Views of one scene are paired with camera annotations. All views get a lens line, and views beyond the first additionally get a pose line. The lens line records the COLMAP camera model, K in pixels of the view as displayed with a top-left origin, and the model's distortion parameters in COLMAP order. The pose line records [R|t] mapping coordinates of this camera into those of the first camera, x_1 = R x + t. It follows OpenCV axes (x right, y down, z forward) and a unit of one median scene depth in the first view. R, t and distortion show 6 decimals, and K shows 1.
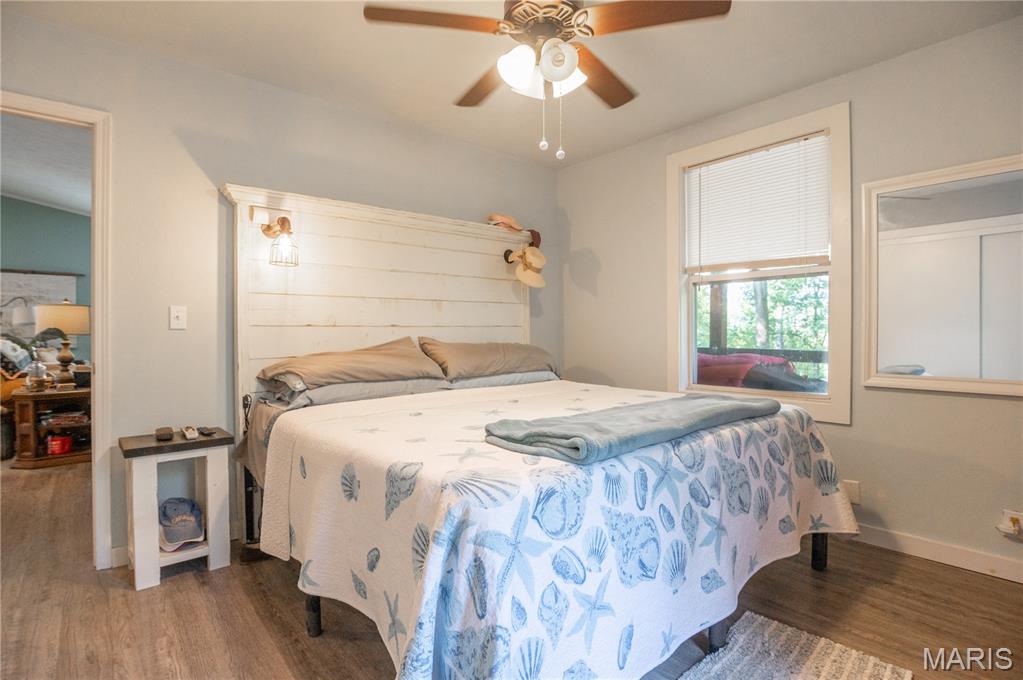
lens RADIAL K [[501.1, 0, 508.0], [0, 501.1, 339.9], [0, 0, 1]] dist [-0.019631, -0.000844]
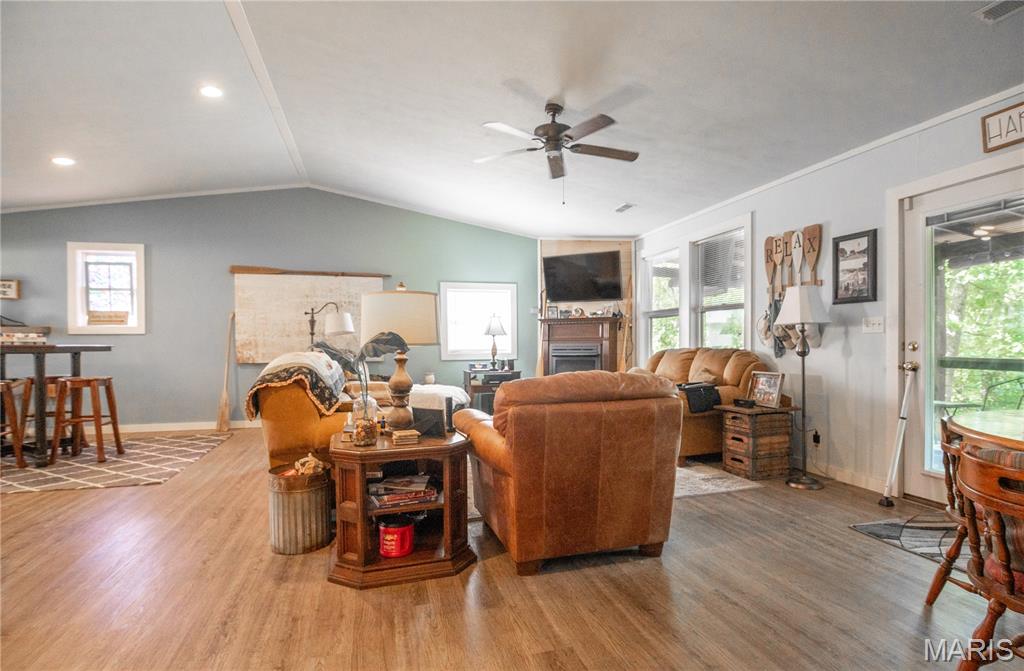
lens RADIAL K [[520.1, 0, 526.5], [0, 520.1, 349.9], [0, 0, 1]] dist [-0.024046, 0.002942]
pose [[0.915551, -0.003442, -0.402187, -0.540538], [0.003418, 0.999994, -0.000778, -0.003260], [0.402187, -0.000662, 0.915557, 0.521341]]
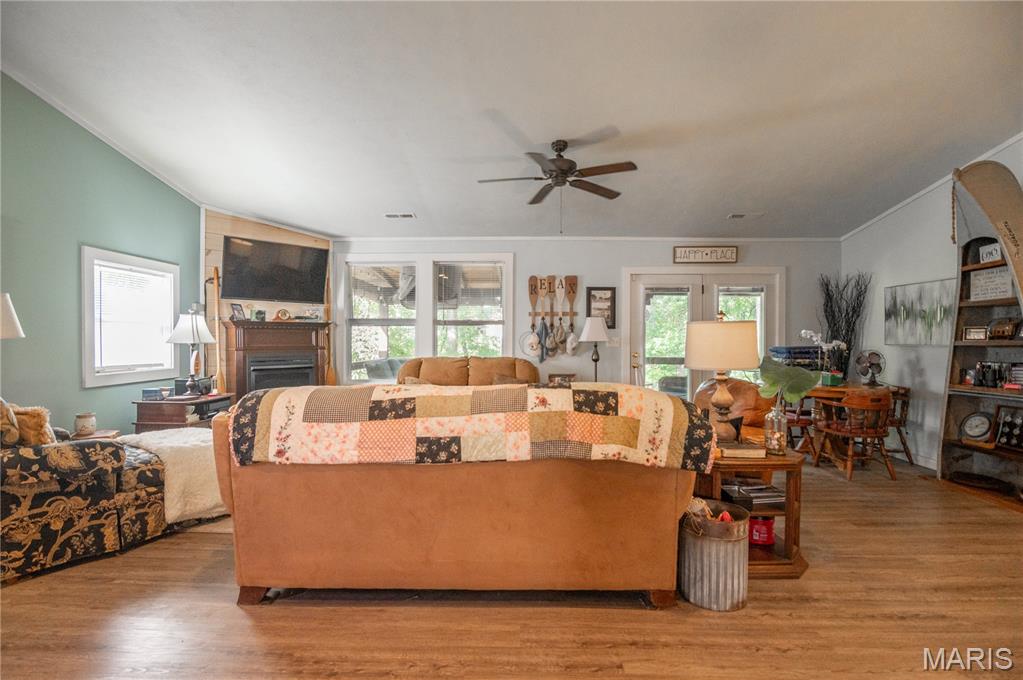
lens RADIAL K [[501.1, 0, 508.8], [0, 501.1, 347.2], [0, 0, 1]] dist [-0.019631, -0.000844]
pose [[0.662637, -0.013455, 0.748820, -1.673786], [0.009934, 0.999909, 0.009176, -0.046964], [-0.748875, 0.001358, 0.662710, 0.816756]]
